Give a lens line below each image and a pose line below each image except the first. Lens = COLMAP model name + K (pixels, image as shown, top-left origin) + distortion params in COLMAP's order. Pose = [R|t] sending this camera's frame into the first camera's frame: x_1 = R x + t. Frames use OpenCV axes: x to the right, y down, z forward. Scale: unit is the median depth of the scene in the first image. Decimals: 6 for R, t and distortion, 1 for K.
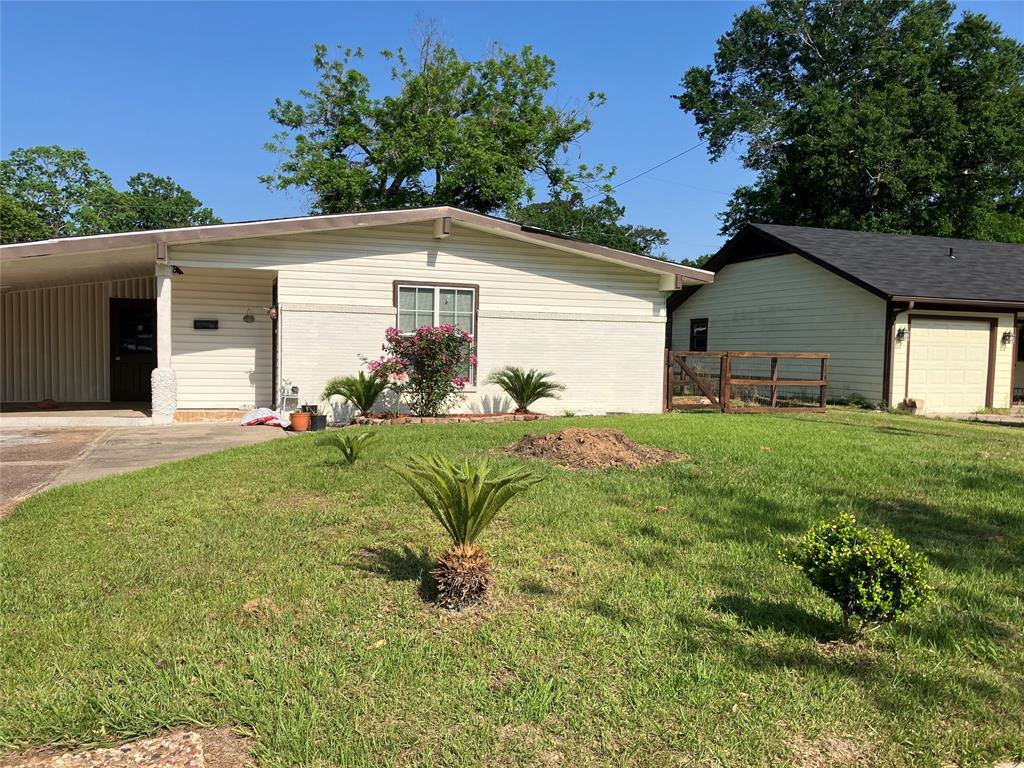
lens RADIAL K [[840.3, 0, 516.6], [0, 840.3, 395.5], [0, 0, 1]] dist [0.030744, -0.031471]
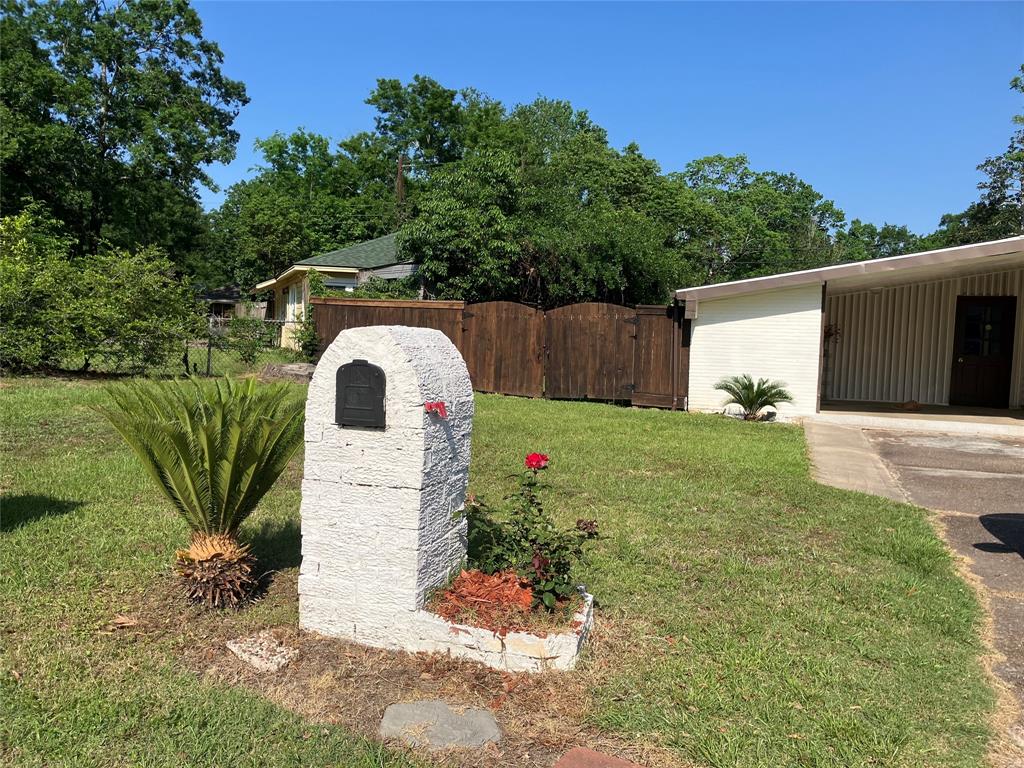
lens RADIAL K [[840.3, 0, 493.4], [0, 840.3, 406.9], [0, 0, 1]] dist [0.030744, -0.031471]
pose [[0.781364, 0.062733, -0.620915, -0.158906], [-0.050239, 0.998029, 0.037613, -0.000649], [0.622051, 0.001805, 0.782975, -0.031901]]
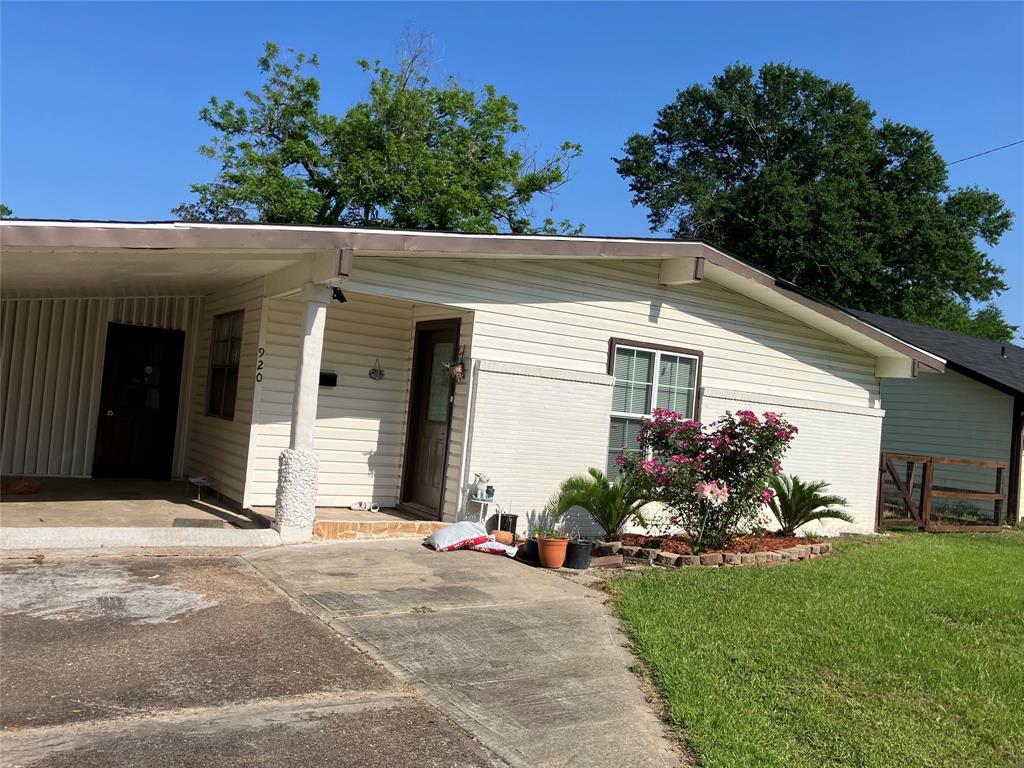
lens RADIAL K [[840.3, 0, 511.1], [0, 840.3, 378.2], [0, 0, 1]] dist [0.030744, -0.031471]
pose [[0.972646, 0.075592, 0.219647, -0.171019], [-0.056417, 0.994131, -0.092305, -0.014980], [-0.225336, 0.077388, 0.971203, 0.152373]]
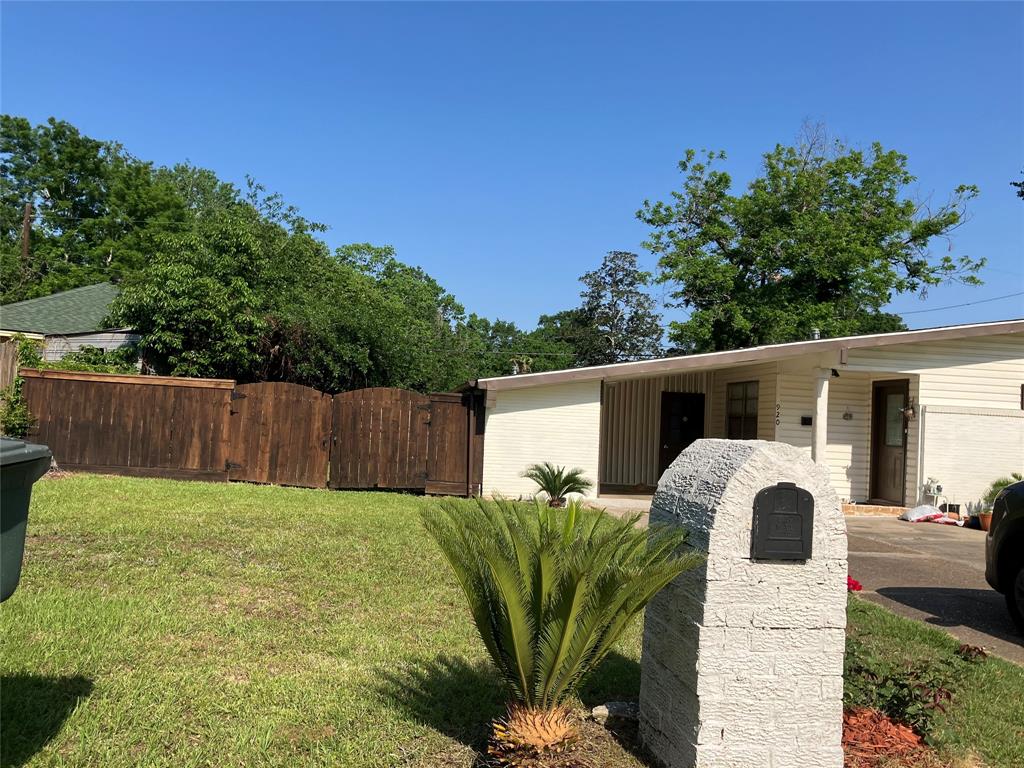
lens RADIAL K [[840.3, 0, 507.5], [0, 840.3, 399.1], [0, 0, 1]] dist [0.030744, -0.031471]
pose [[0.978231, 0.025008, -0.206008, -0.245599], [-0.043596, 0.995325, -0.086187, -0.001533], [0.202890, 0.093292, 0.974747, -0.055995]]
